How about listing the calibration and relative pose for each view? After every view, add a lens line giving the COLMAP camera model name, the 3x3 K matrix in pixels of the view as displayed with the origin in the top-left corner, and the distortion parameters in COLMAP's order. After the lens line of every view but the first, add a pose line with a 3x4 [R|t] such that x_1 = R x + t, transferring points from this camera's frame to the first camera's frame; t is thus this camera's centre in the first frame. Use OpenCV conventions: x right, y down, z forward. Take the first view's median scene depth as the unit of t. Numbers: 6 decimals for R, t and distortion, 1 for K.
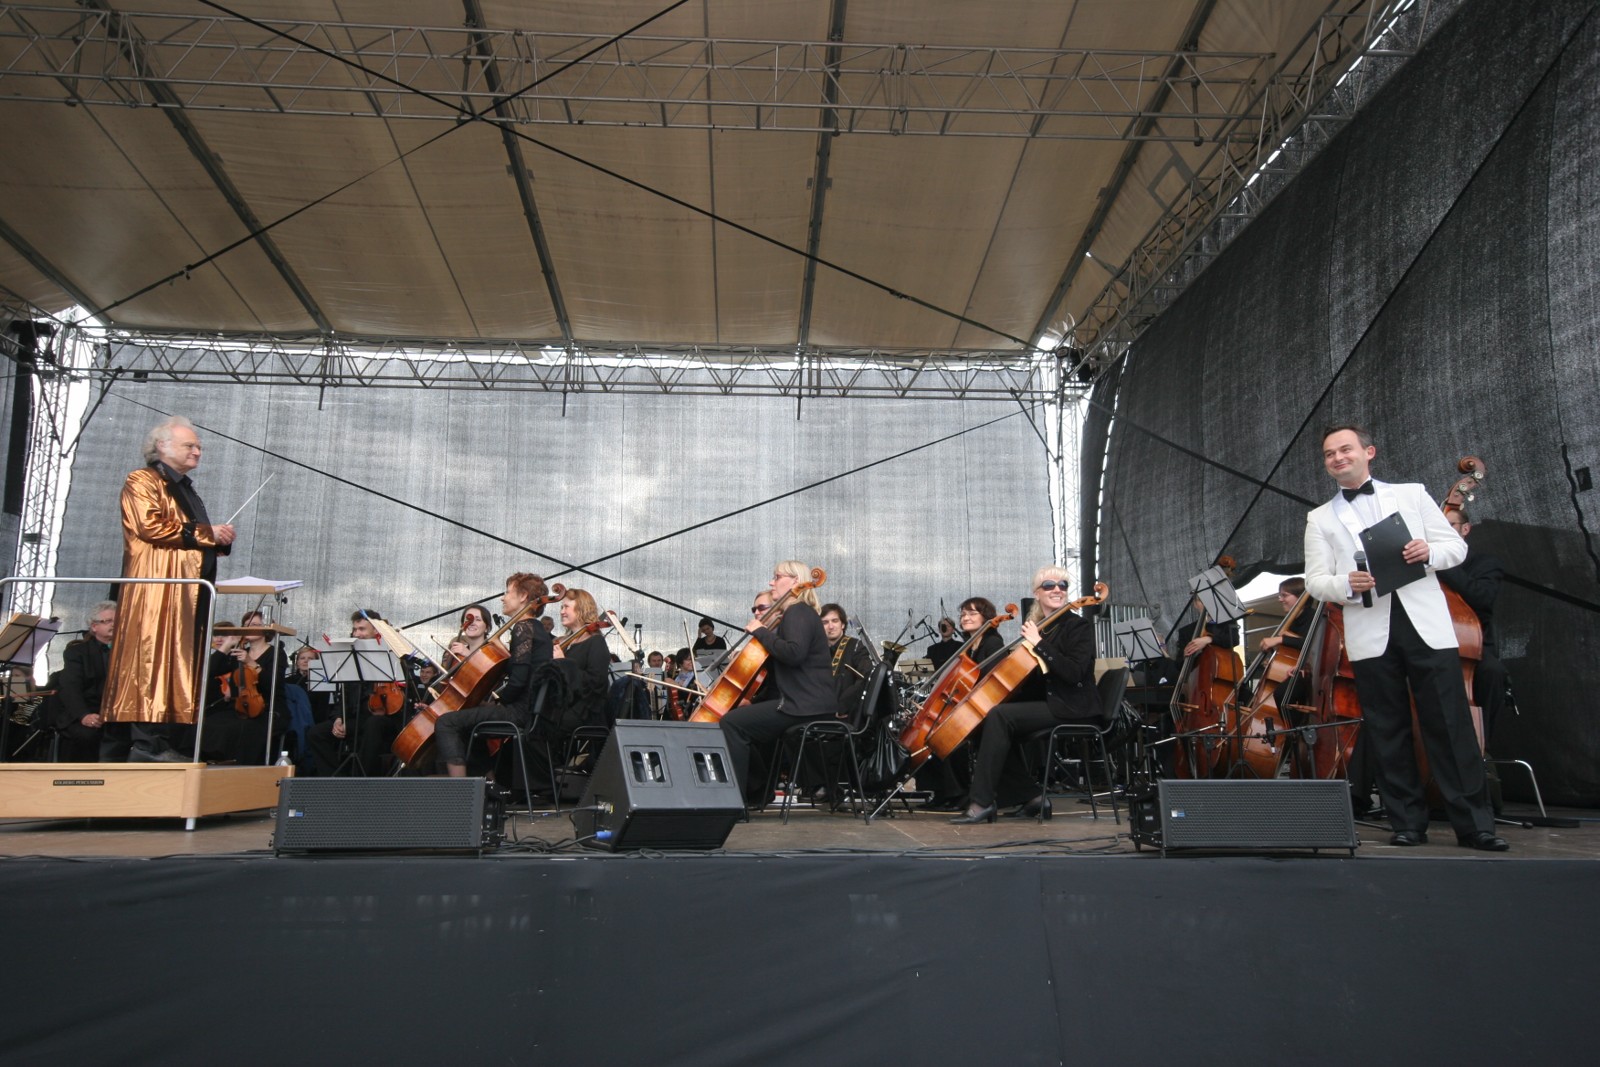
lens RADIAL K [[1178.0, 0, 800.0], [0, 1178.0, 533.5], [0, 0, 1]] dist [-0.003403, -0.001027]
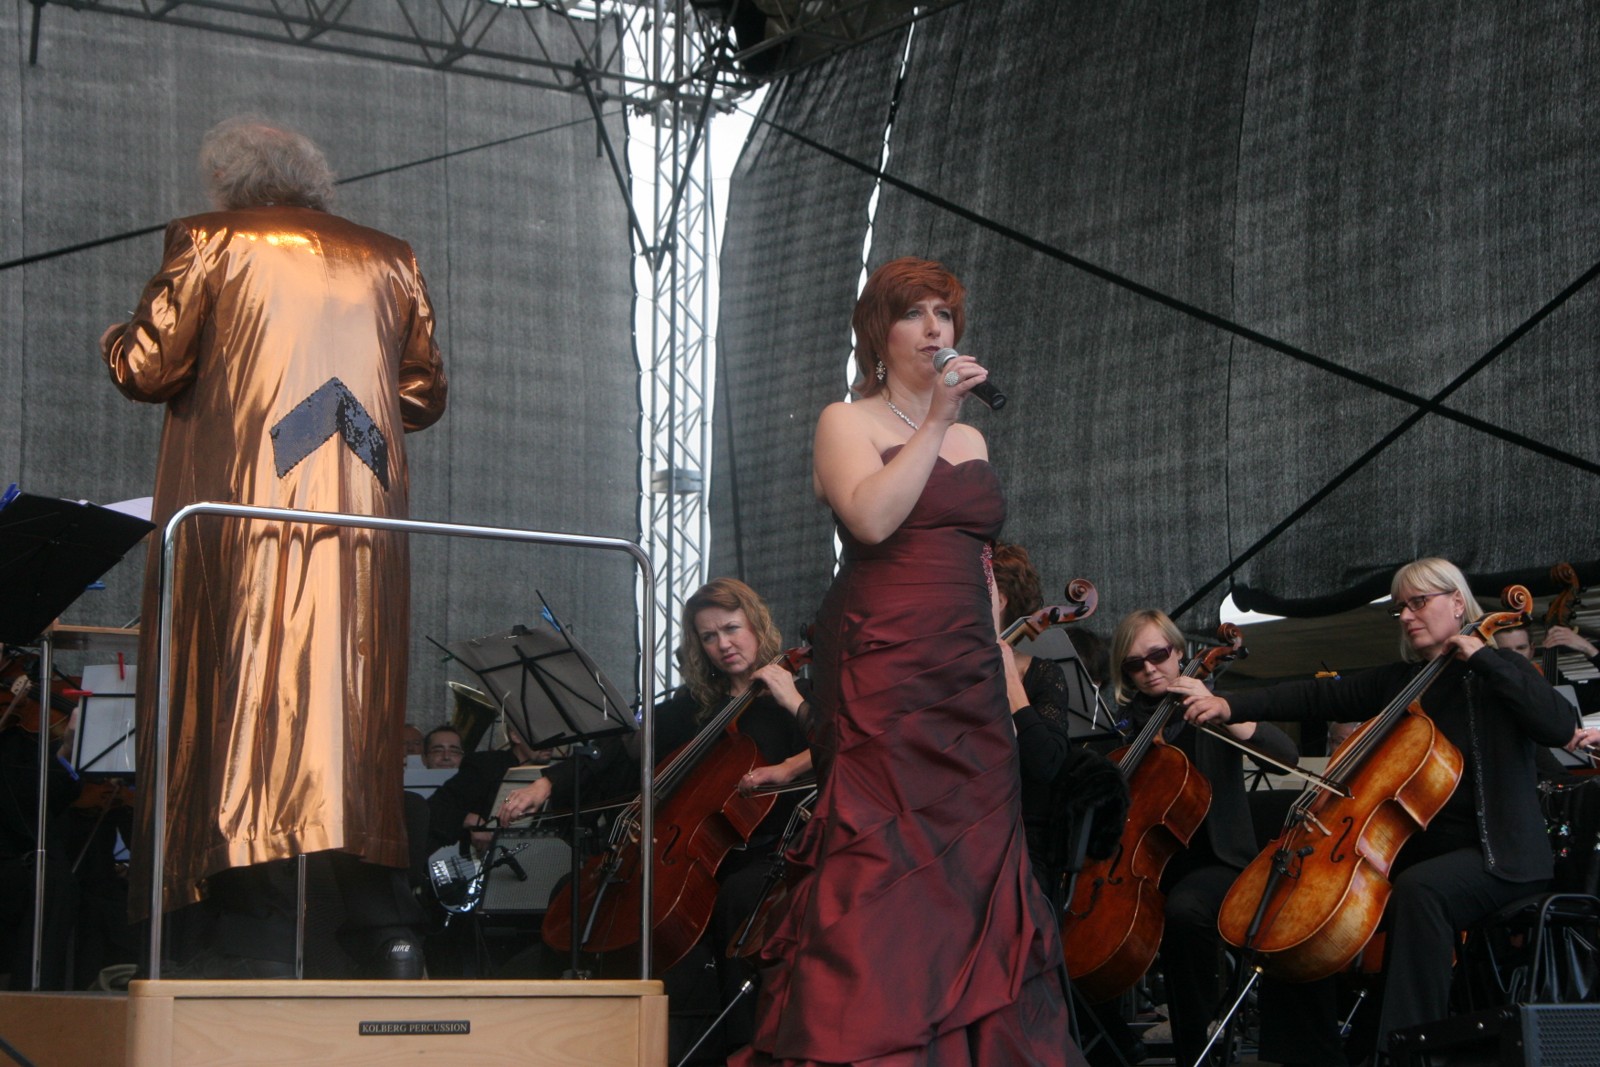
lens RADIAL K [[3169.7, 0, 800.0], [0, 3169.7, 533.5], [0, 0, 1]] dist [0.328109, -3.888333]
pose [[0.858879, 0.070966, 0.507238, -0.298089], [-0.099479, 0.994609, 0.029289, -0.000870], [-0.502424, -0.075615, 0.861308, -0.000221]]
